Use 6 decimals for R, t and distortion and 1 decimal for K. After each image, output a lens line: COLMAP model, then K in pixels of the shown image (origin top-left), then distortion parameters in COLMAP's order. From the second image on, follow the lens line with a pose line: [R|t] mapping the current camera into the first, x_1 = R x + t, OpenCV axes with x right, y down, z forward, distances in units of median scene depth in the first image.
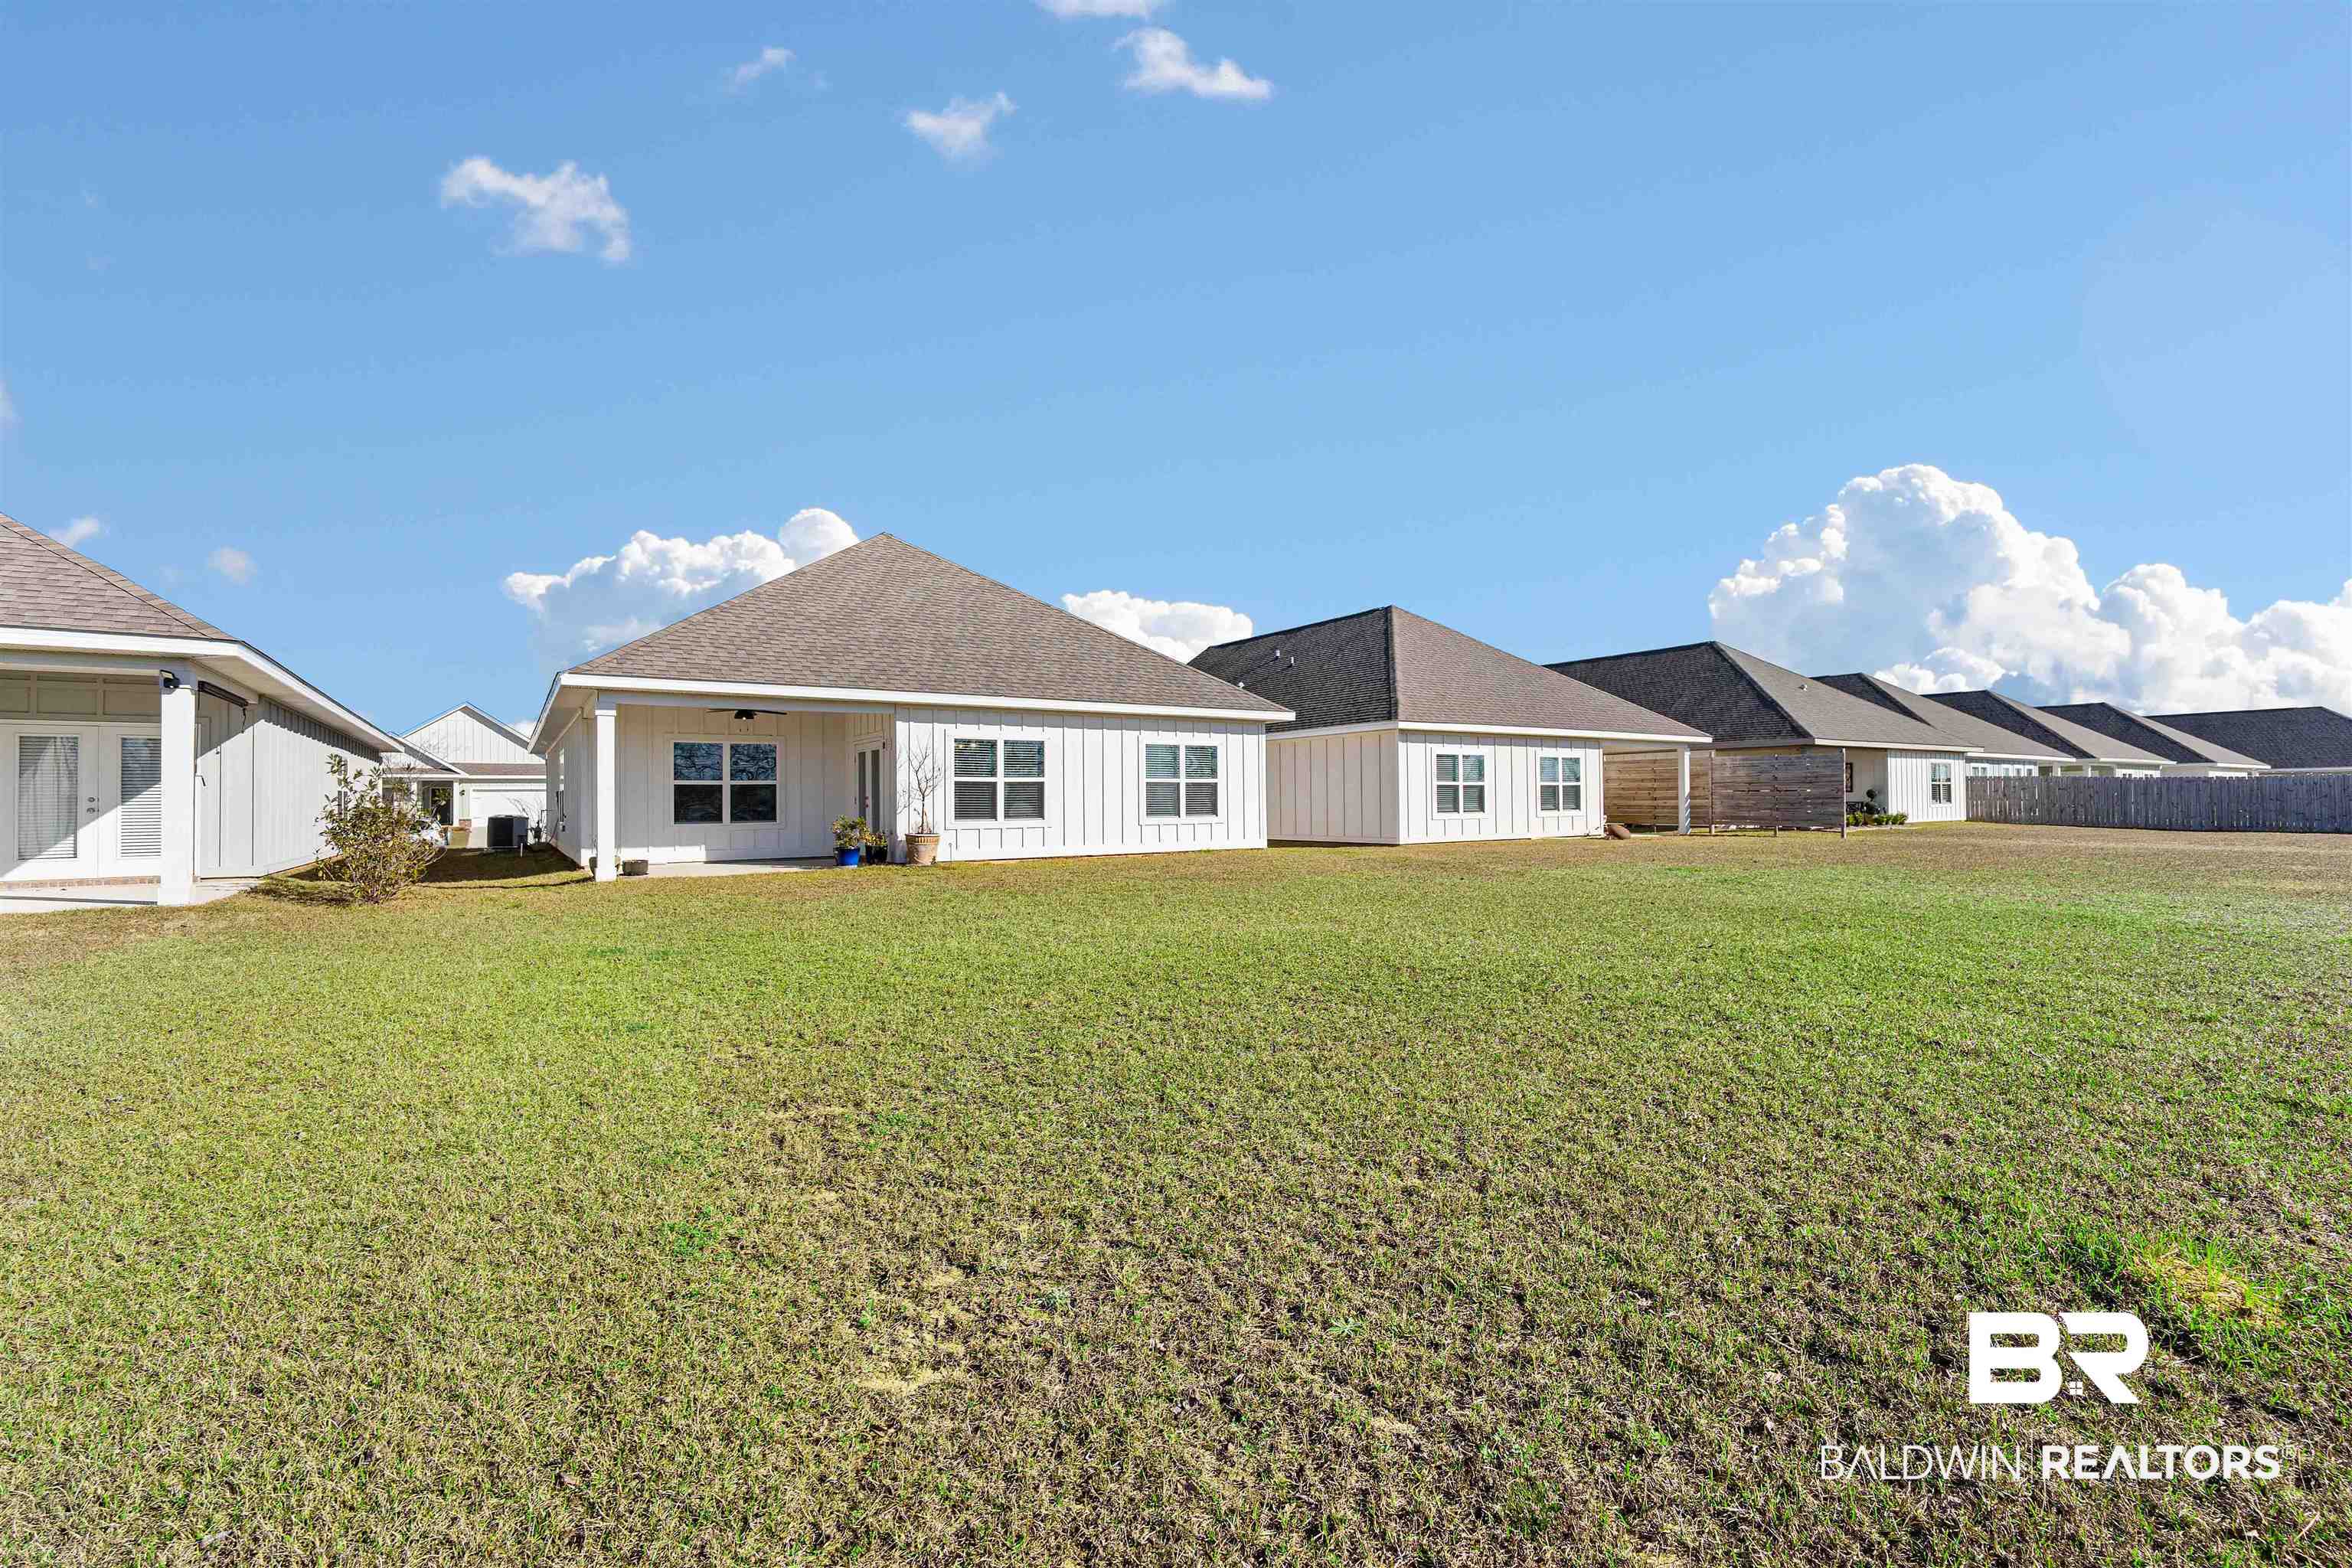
lens RADIAL K [[1026.3, 0, 1185.7], [0, 1026.3, 772.8], [0, 0, 1]] dist [-0.001159, -0.000264]
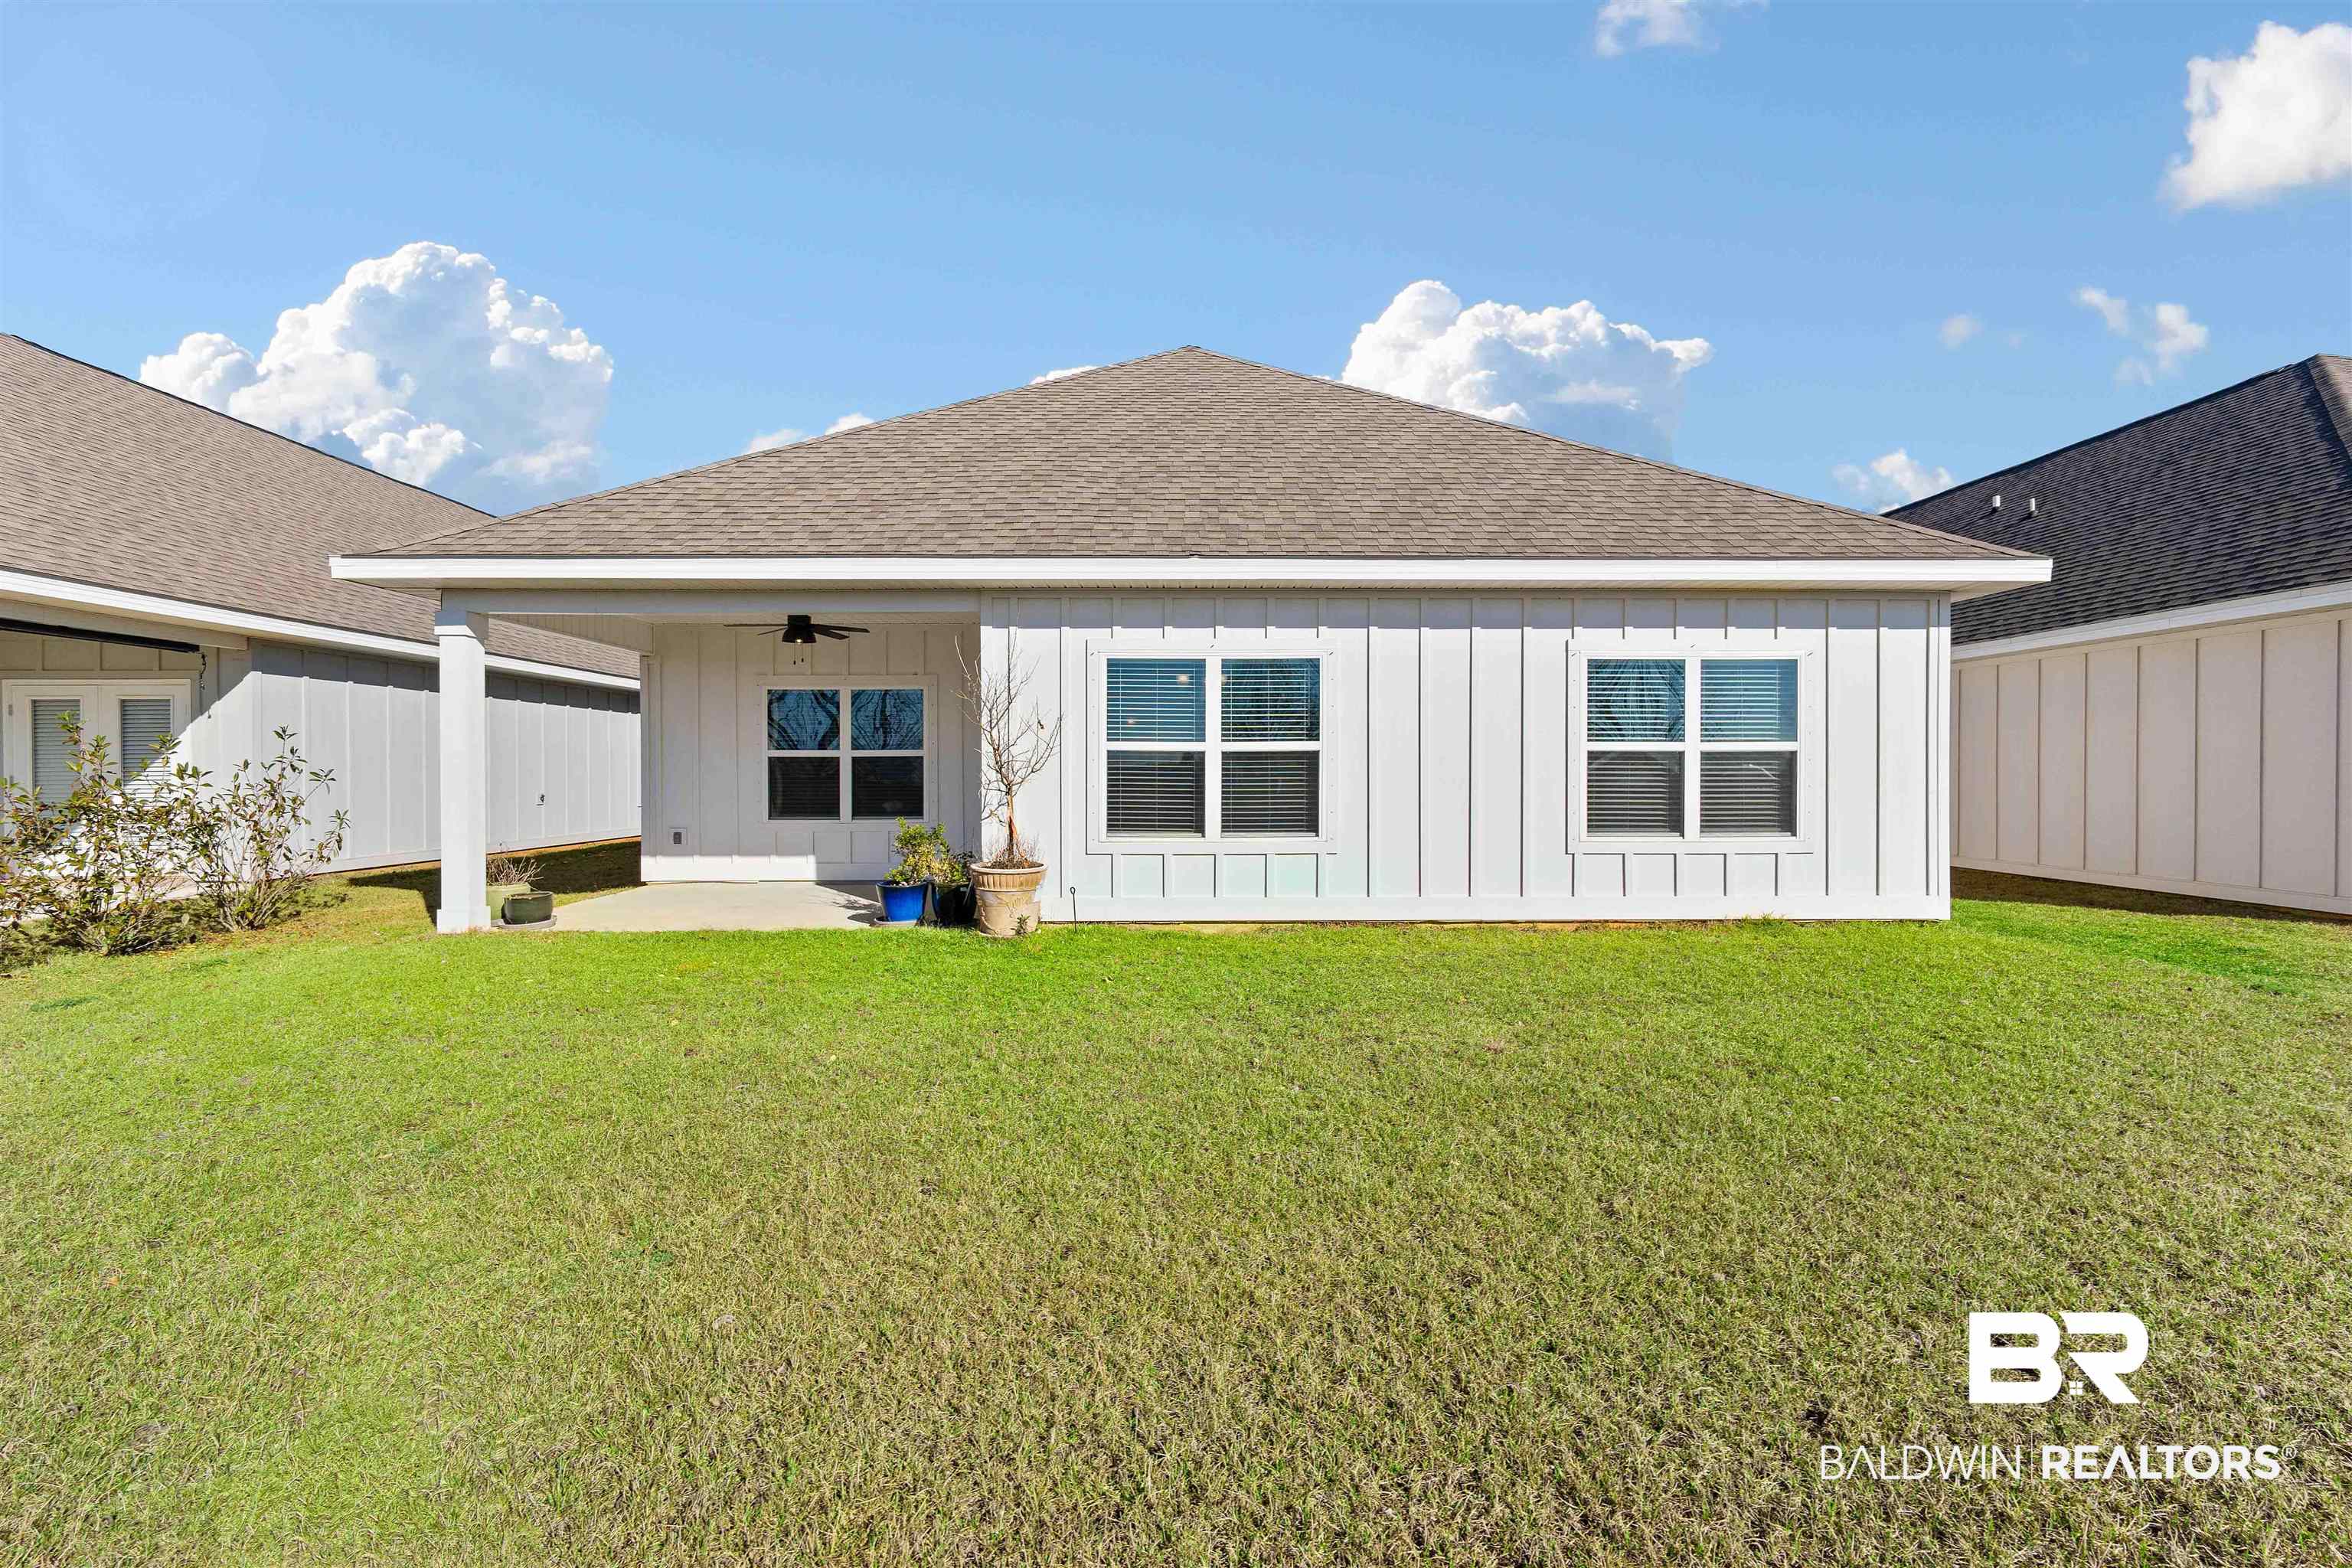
lens RADIAL K [[1026.3, 0, 1185.7], [0, 1026.3, 772.8], [0, 0, 1]] dist [-0.001159, -0.000264]
pose [[0.836138, 0.009689, -0.548433, 0.055718], [0.009121, 0.999460, 0.031563, 0.003549], [0.548443, -0.031393, 0.835598, 0.589109]]
